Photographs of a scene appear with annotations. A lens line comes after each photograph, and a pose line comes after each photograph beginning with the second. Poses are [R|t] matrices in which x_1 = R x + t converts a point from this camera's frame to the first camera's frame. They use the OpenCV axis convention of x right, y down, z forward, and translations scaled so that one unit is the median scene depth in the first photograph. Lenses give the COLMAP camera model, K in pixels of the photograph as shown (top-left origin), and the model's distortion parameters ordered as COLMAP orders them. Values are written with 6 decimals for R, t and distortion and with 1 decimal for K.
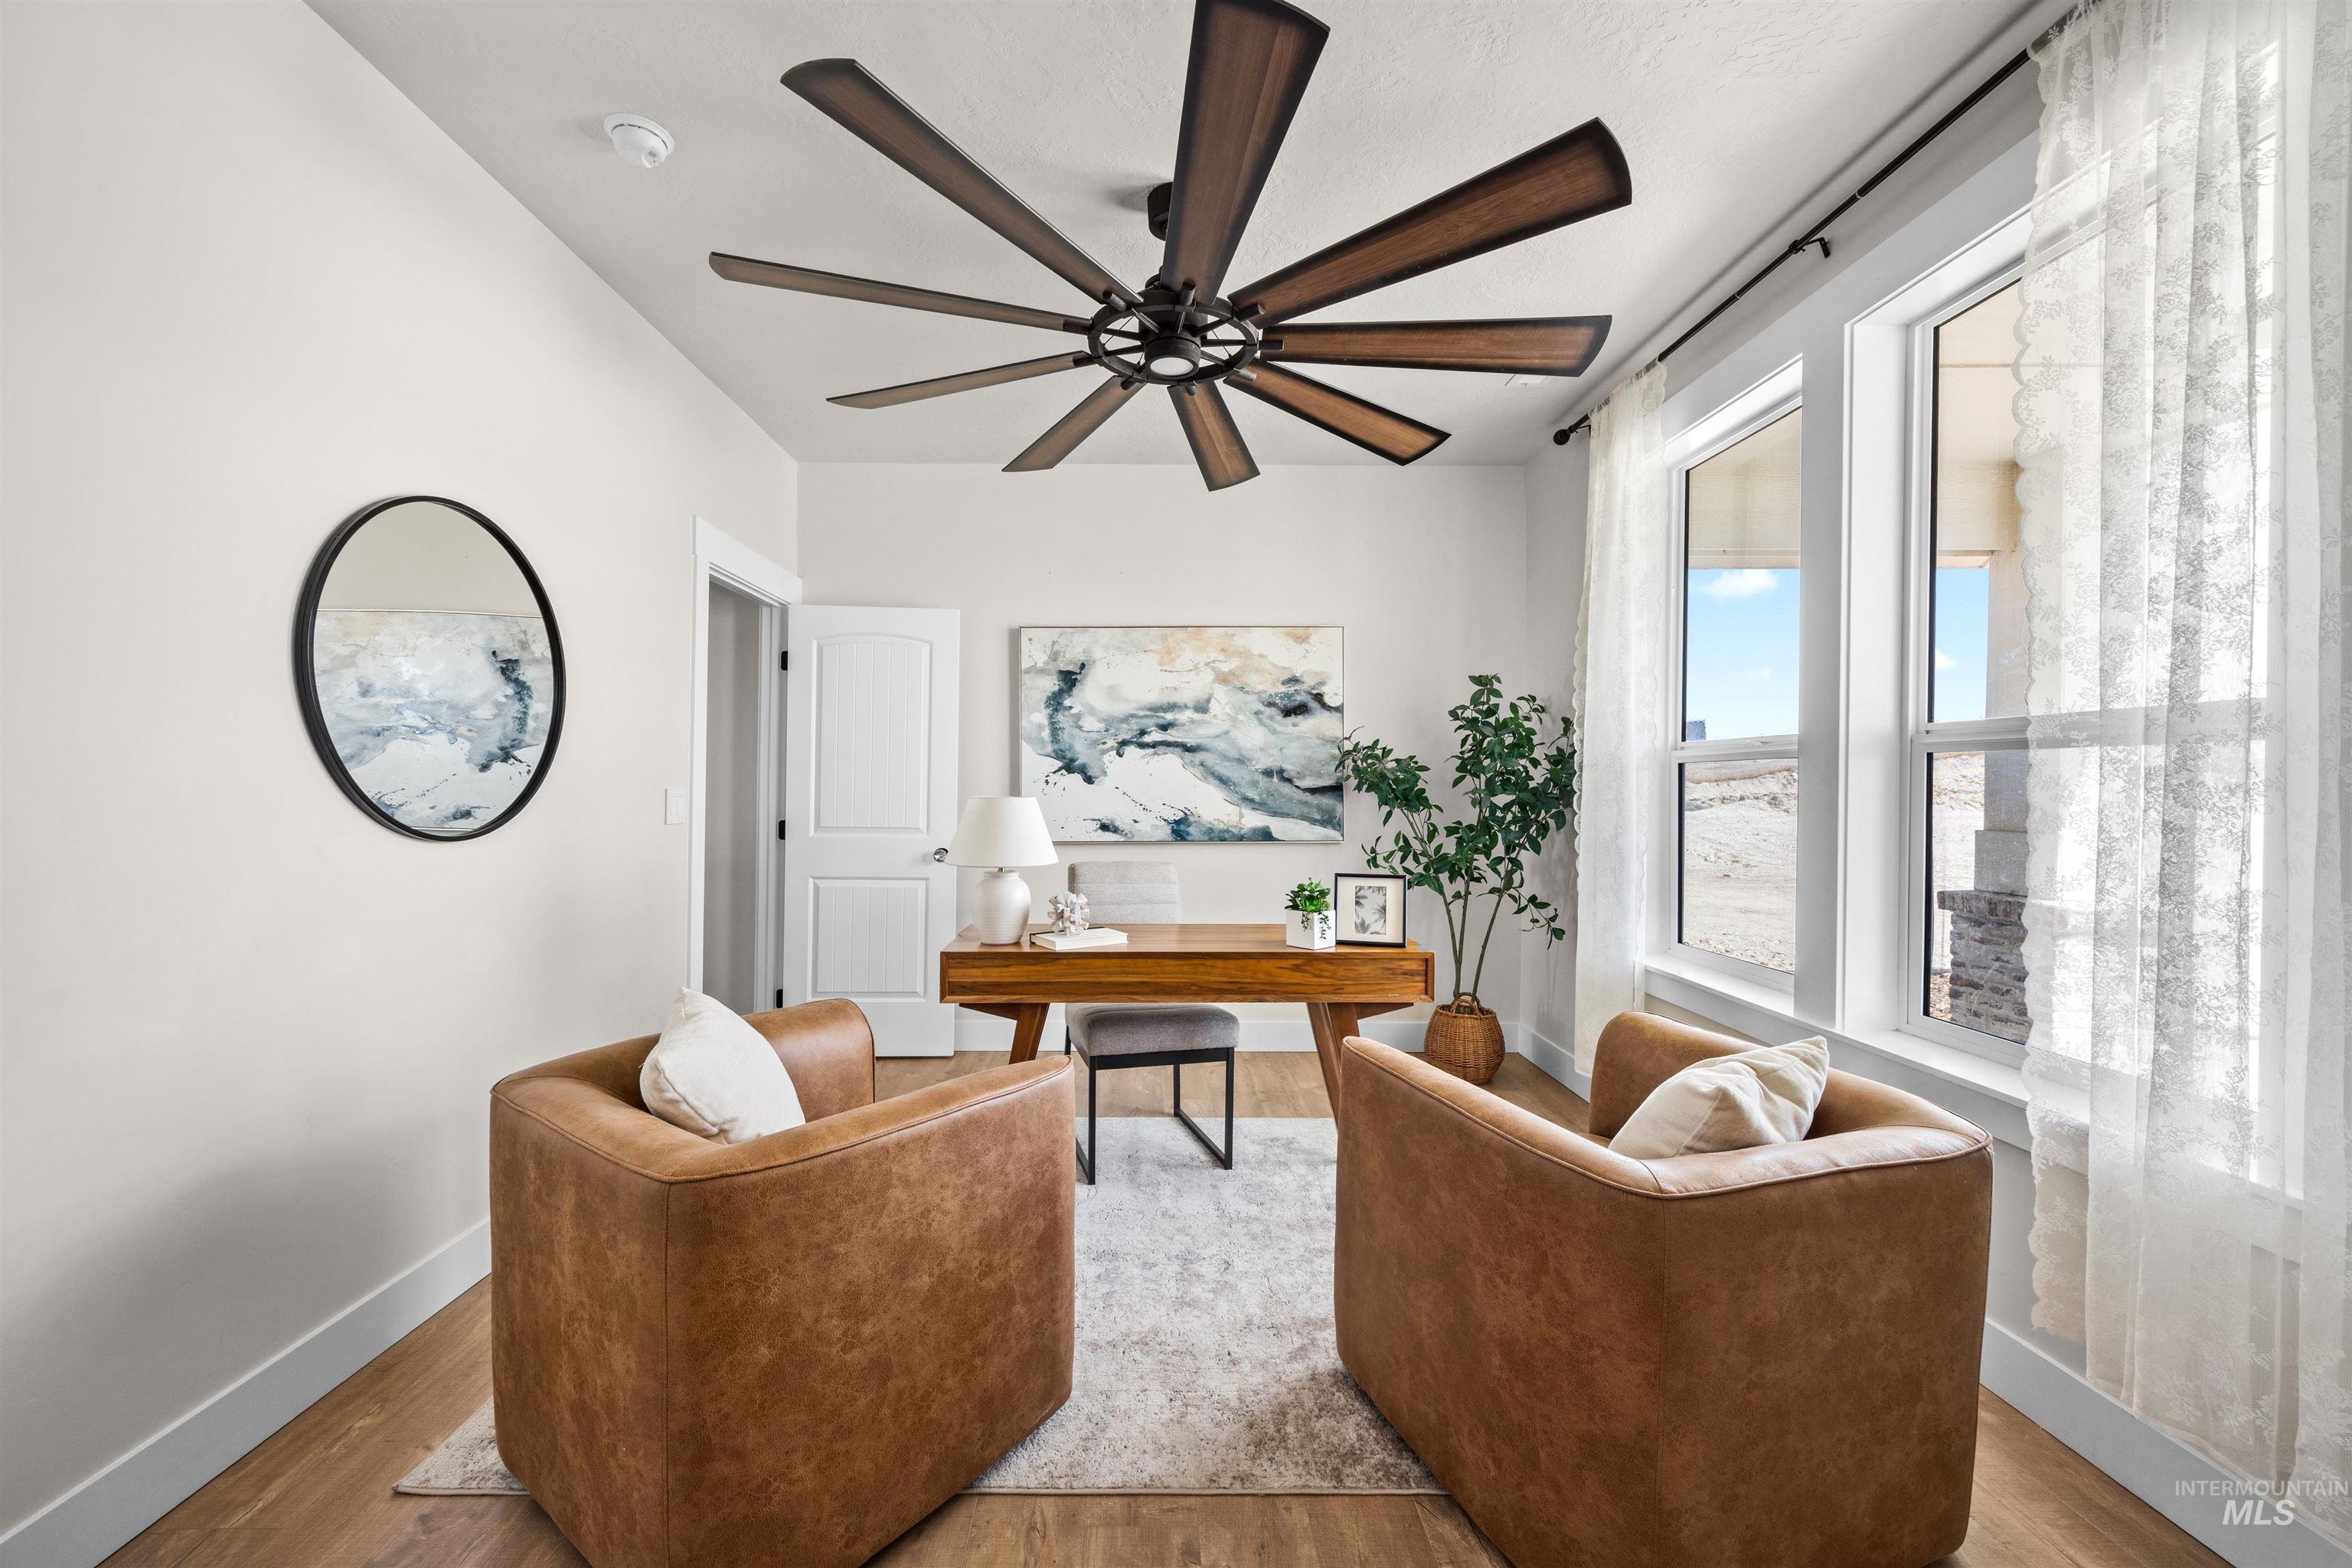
lens RADIAL K [[909.7, 0, 1131.2], [0, 909.7, 786.9], [0, 0, 1]] dist [0.000320, -0.000602]
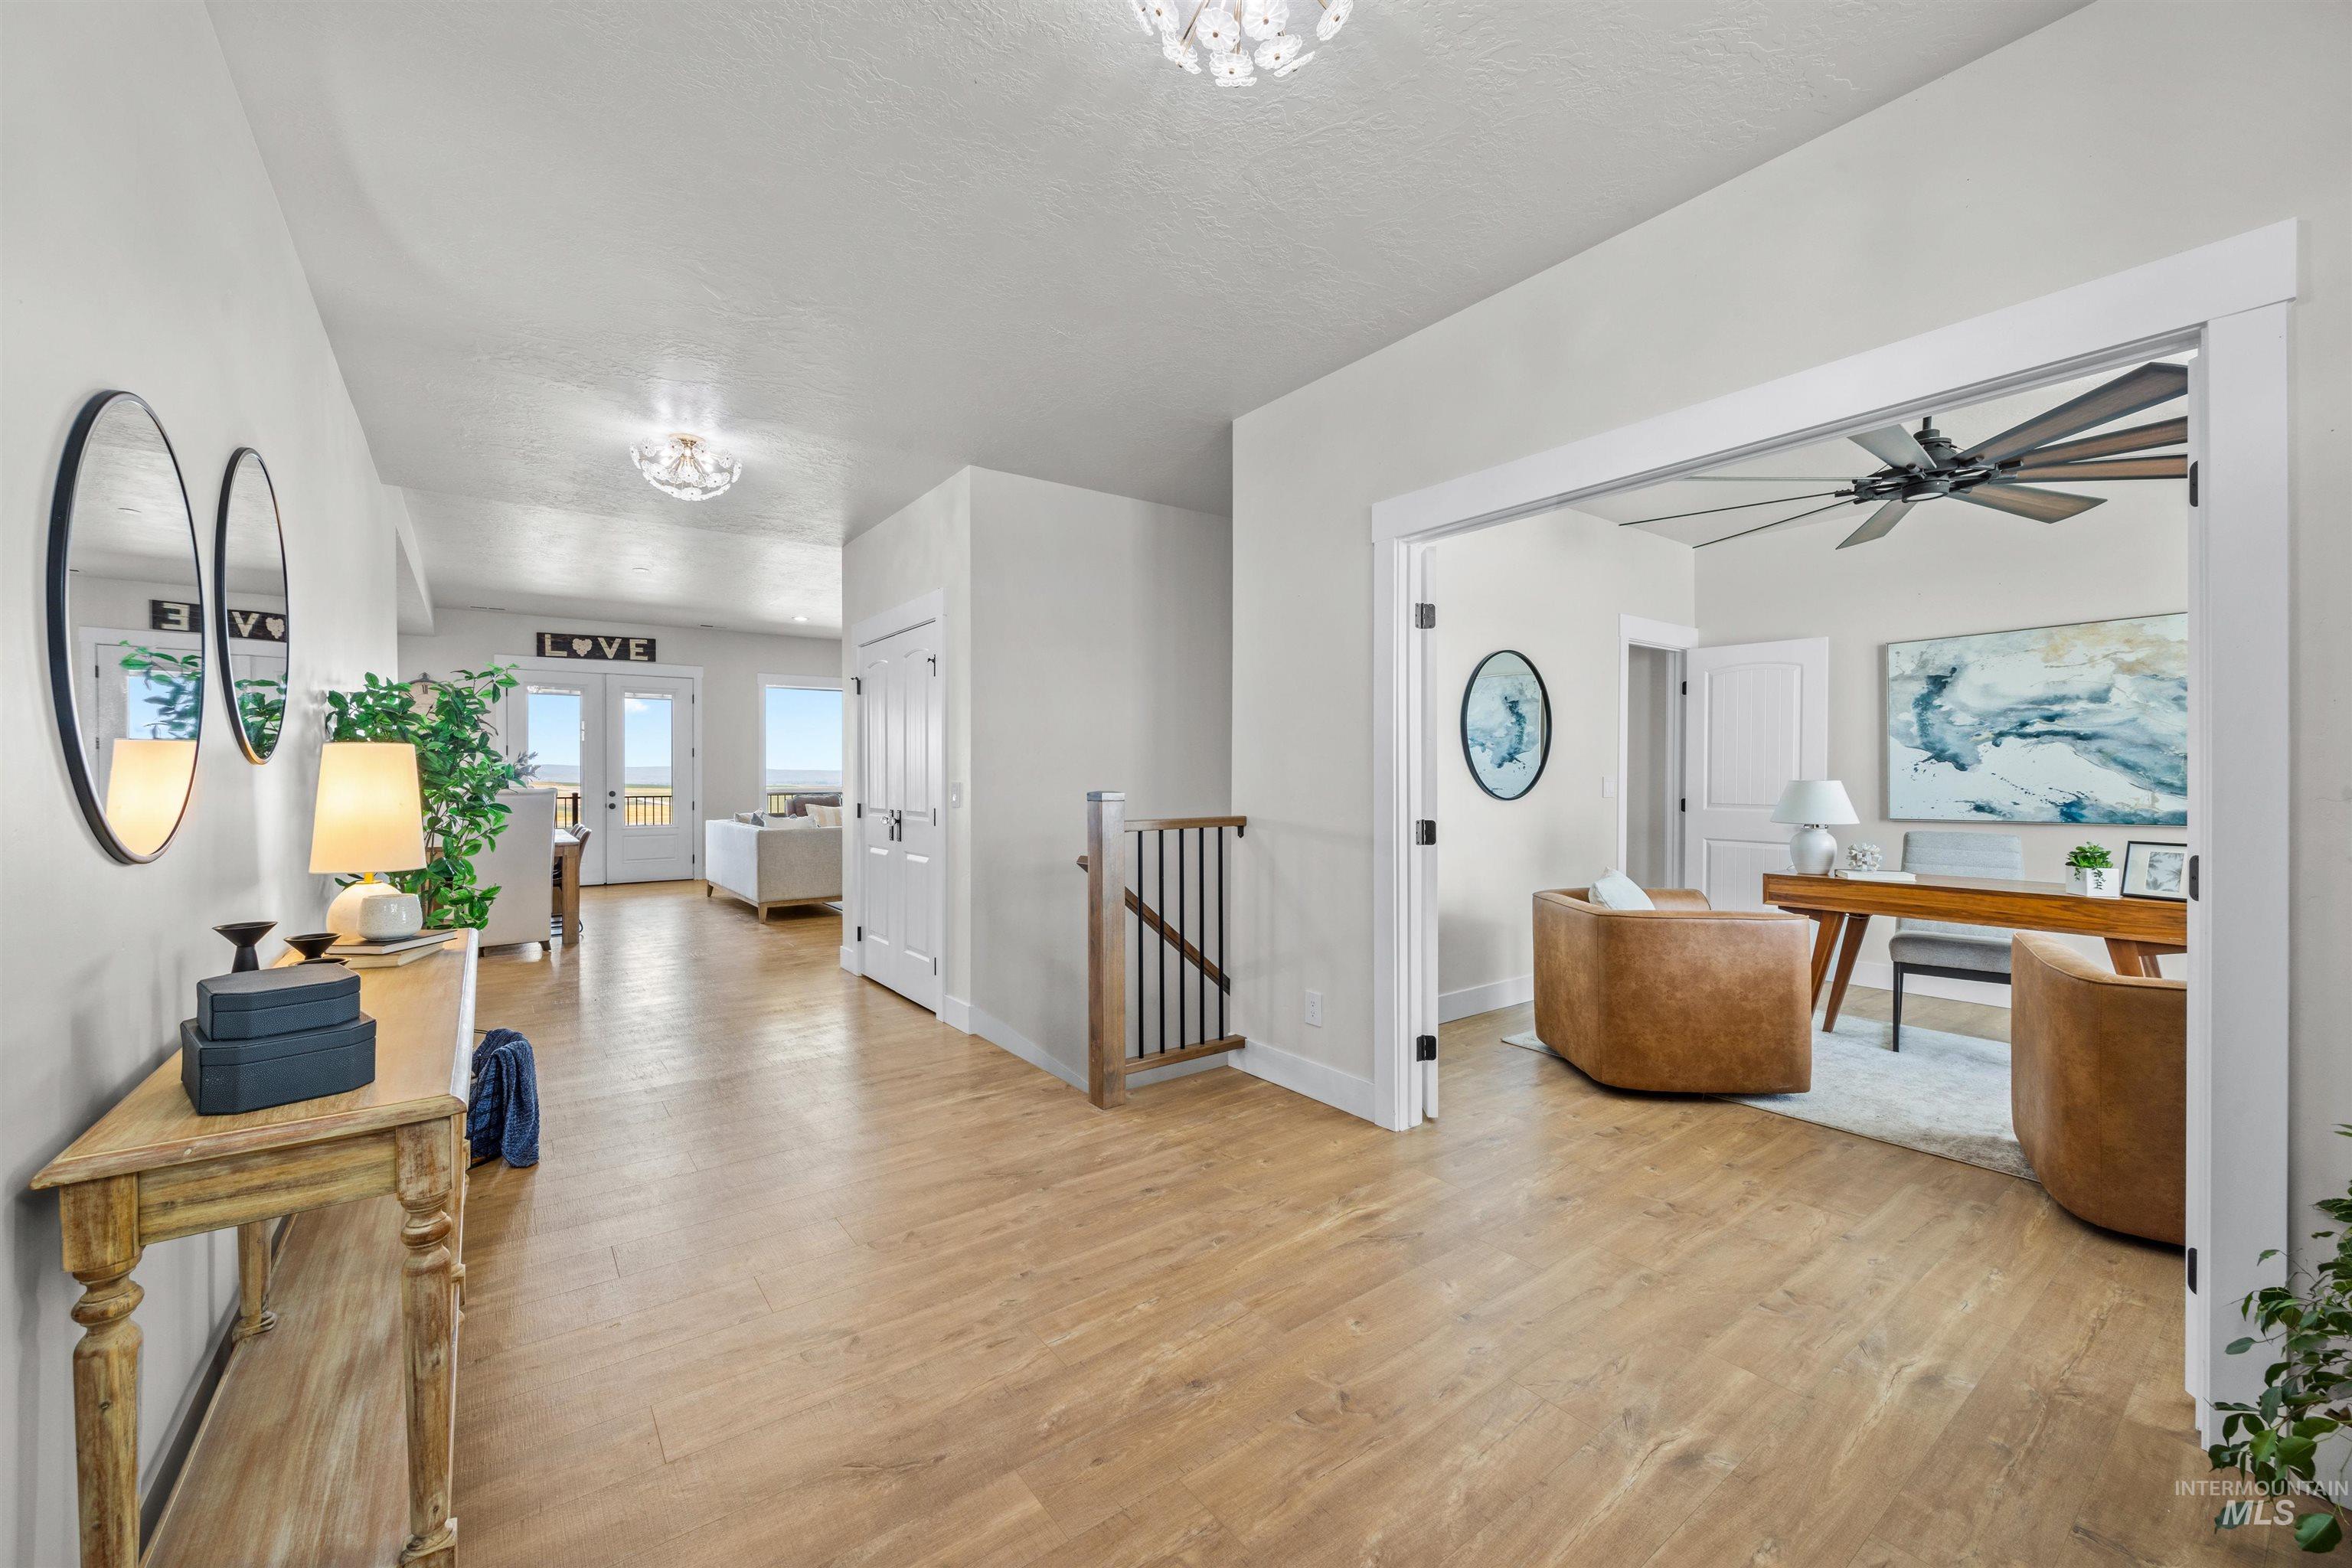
lens RADIAL K [[909.7, 0, 1173.7], [0, 909.7, 776.5], [0, 0, 1]] dist [0.000320, -0.000602]
pose [[0.601830, -0.006975, -0.798594, 0.277279], [0.006153, 0.999973, -0.004097, 0.002692], [0.798601, -0.002448, 0.601856, -0.507654]]
